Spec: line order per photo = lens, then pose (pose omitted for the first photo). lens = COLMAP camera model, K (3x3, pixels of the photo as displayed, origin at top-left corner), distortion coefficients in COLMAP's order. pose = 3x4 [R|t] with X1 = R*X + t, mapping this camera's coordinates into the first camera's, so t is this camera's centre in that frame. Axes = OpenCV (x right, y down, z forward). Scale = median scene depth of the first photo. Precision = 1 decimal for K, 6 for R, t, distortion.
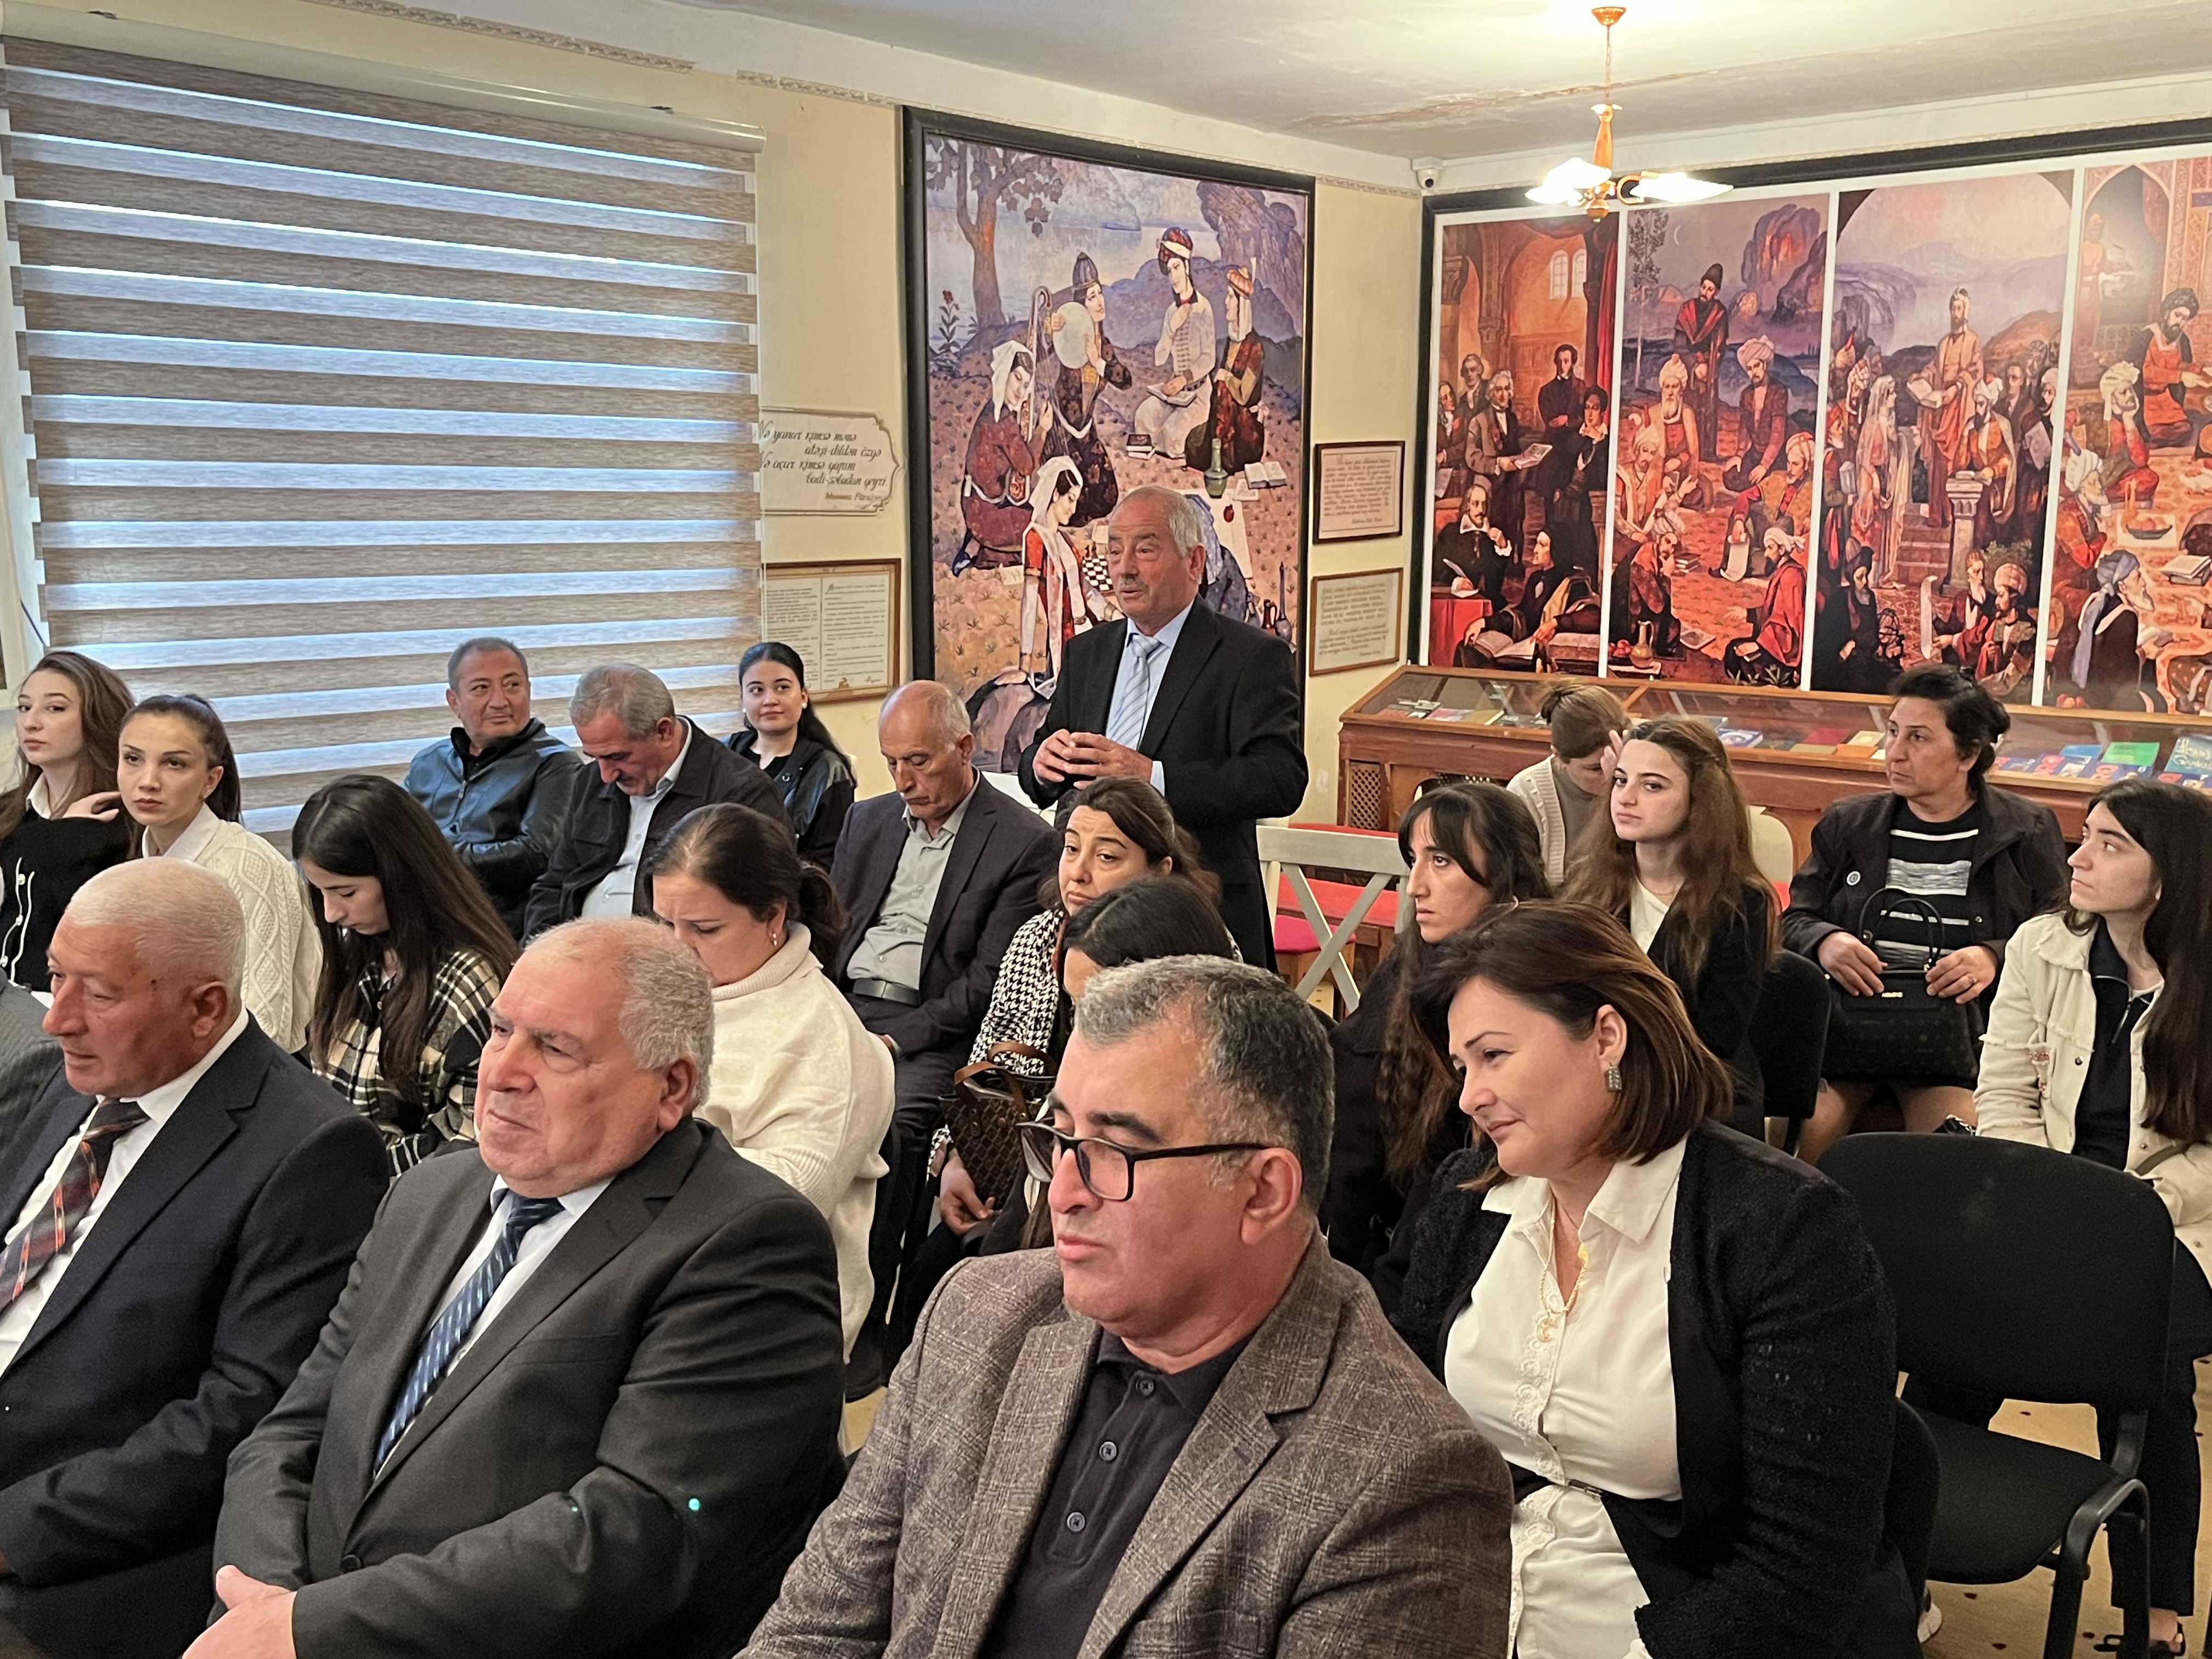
lens RADIAL K [[2169.9, 0, 1128.1], [0, 2169.9, 846.0], [0, 0, 1]] dist [0.024407, 0.000000]
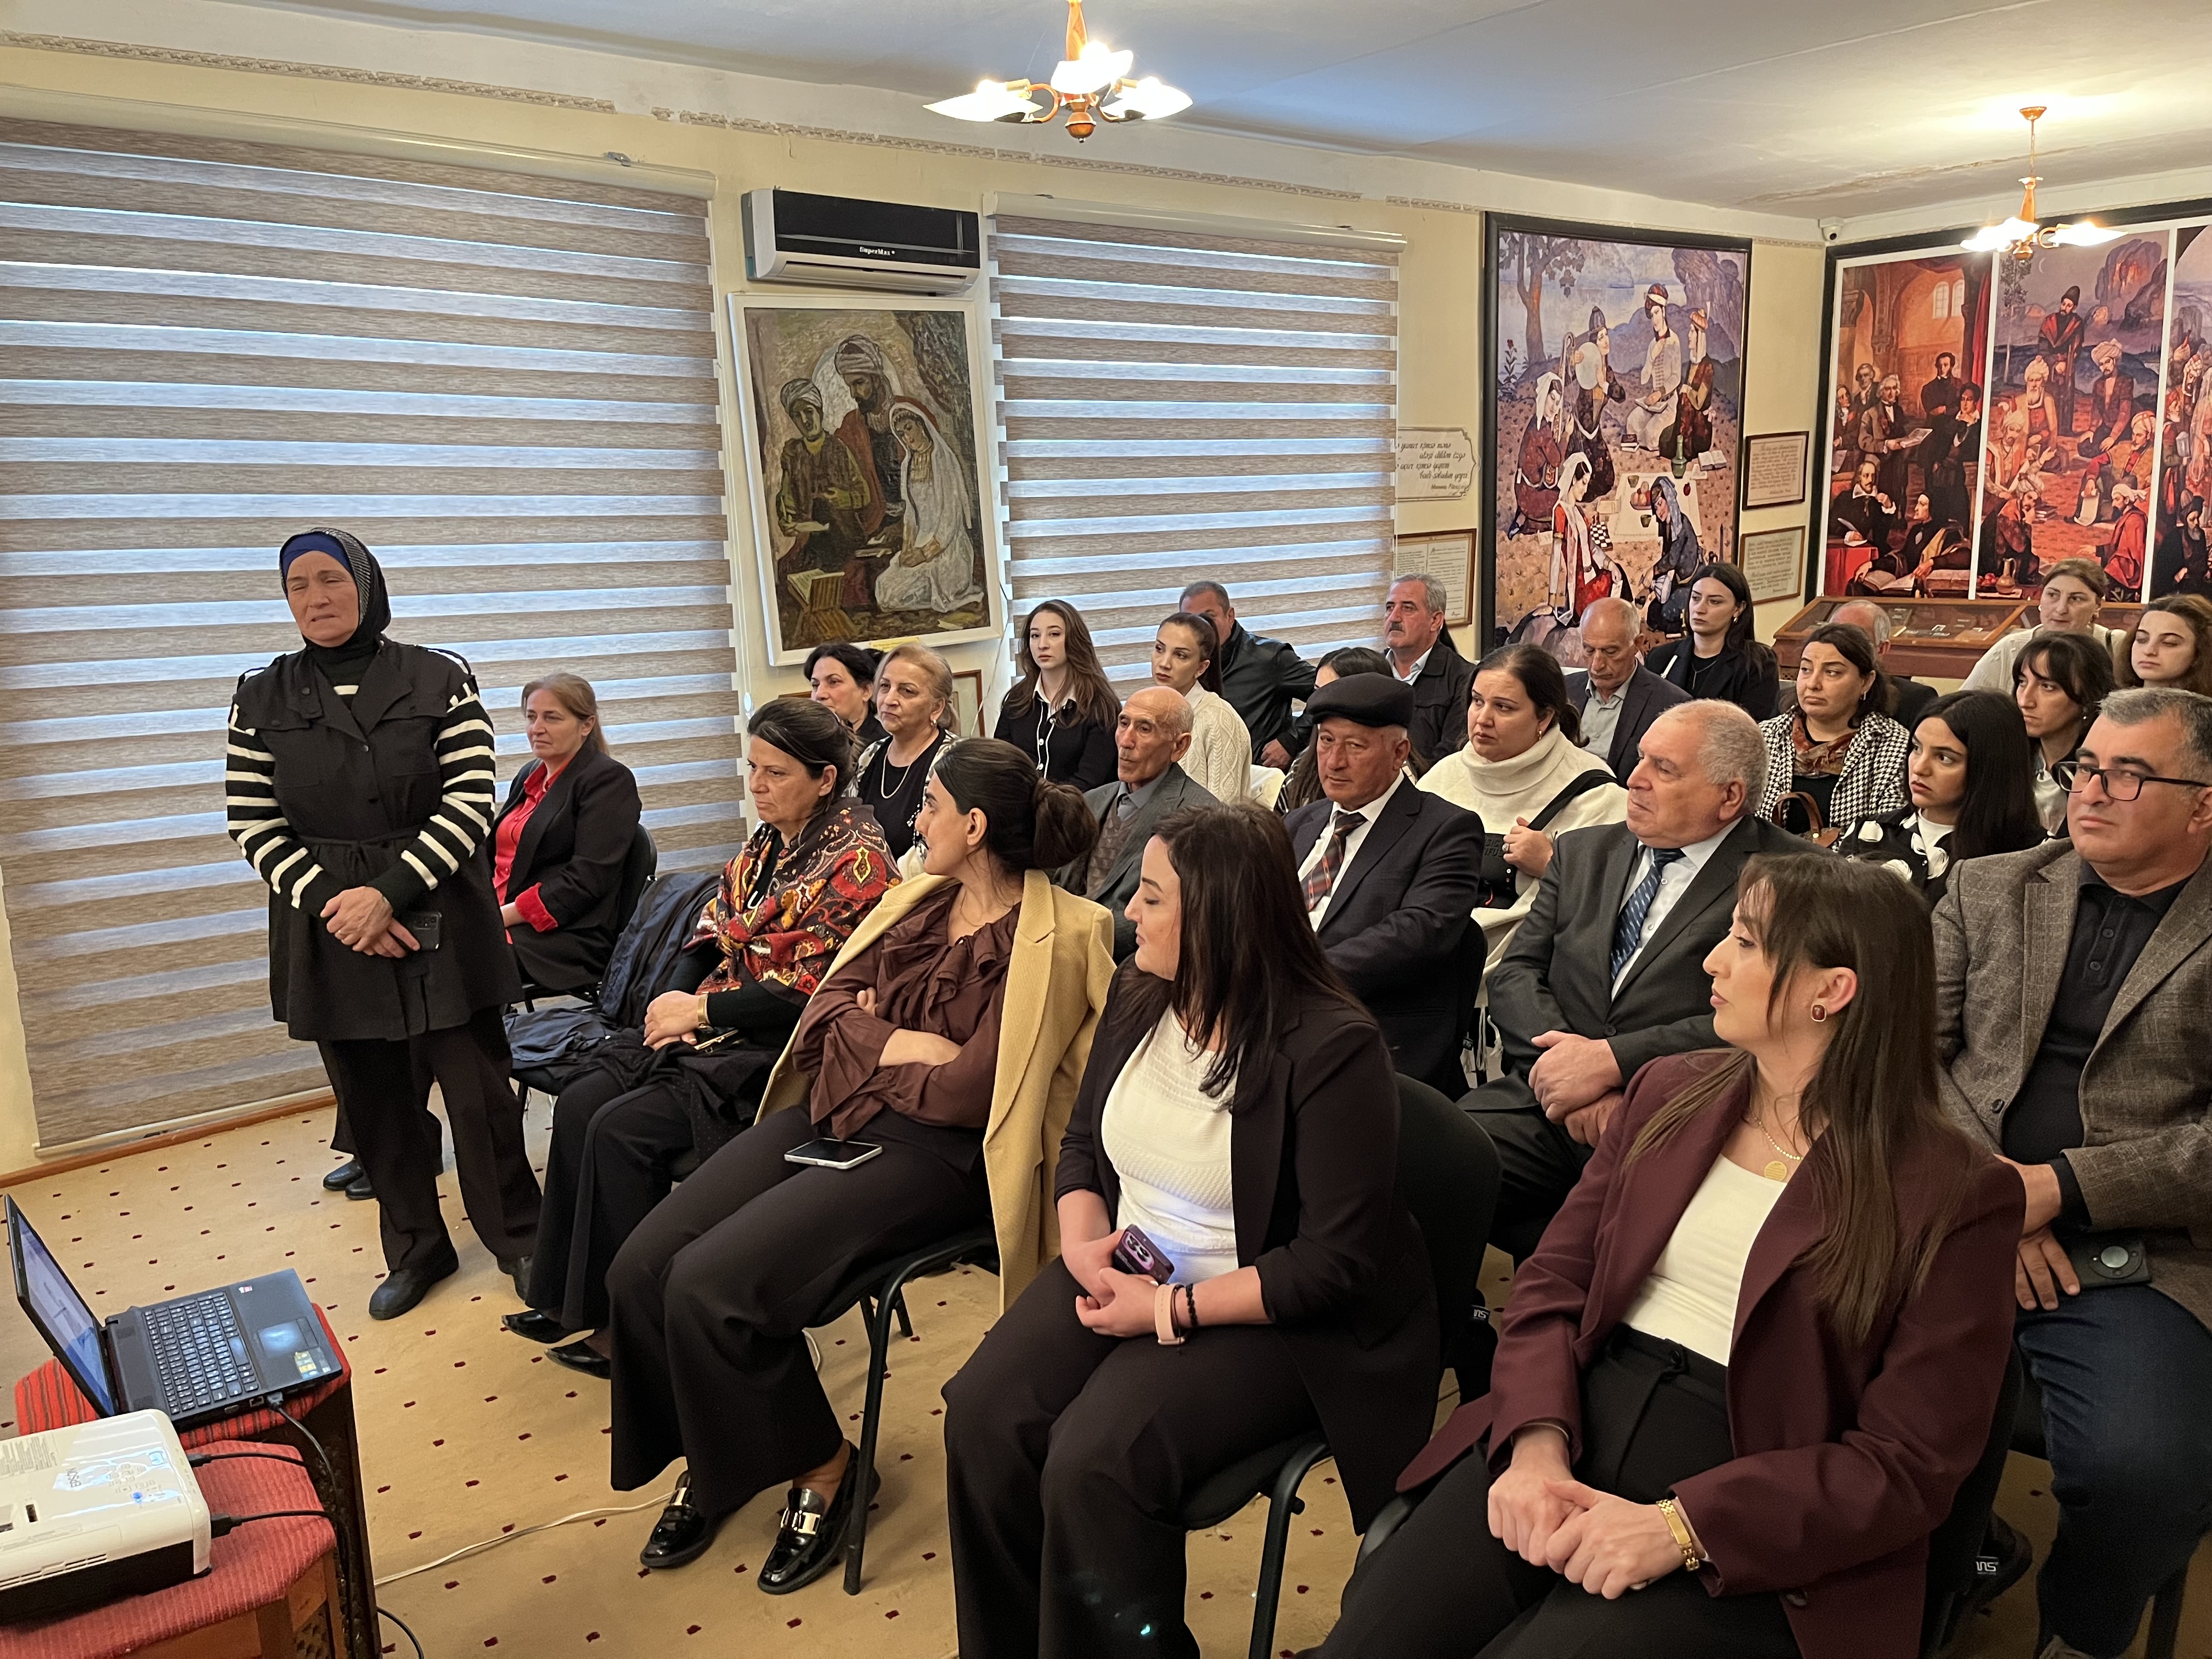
lens RADIAL K [[1678.0, 0, 1114.7], [0, 1678.0, 832.0], [0, 0, 1]] dist [0.065397, -0.089678]
pose [[0.984417, -0.002262, -0.175836, -0.130601], [0.008604, 0.999339, 0.035308, 0.024947], [0.175640, -0.036271, 0.983786, -0.139422]]
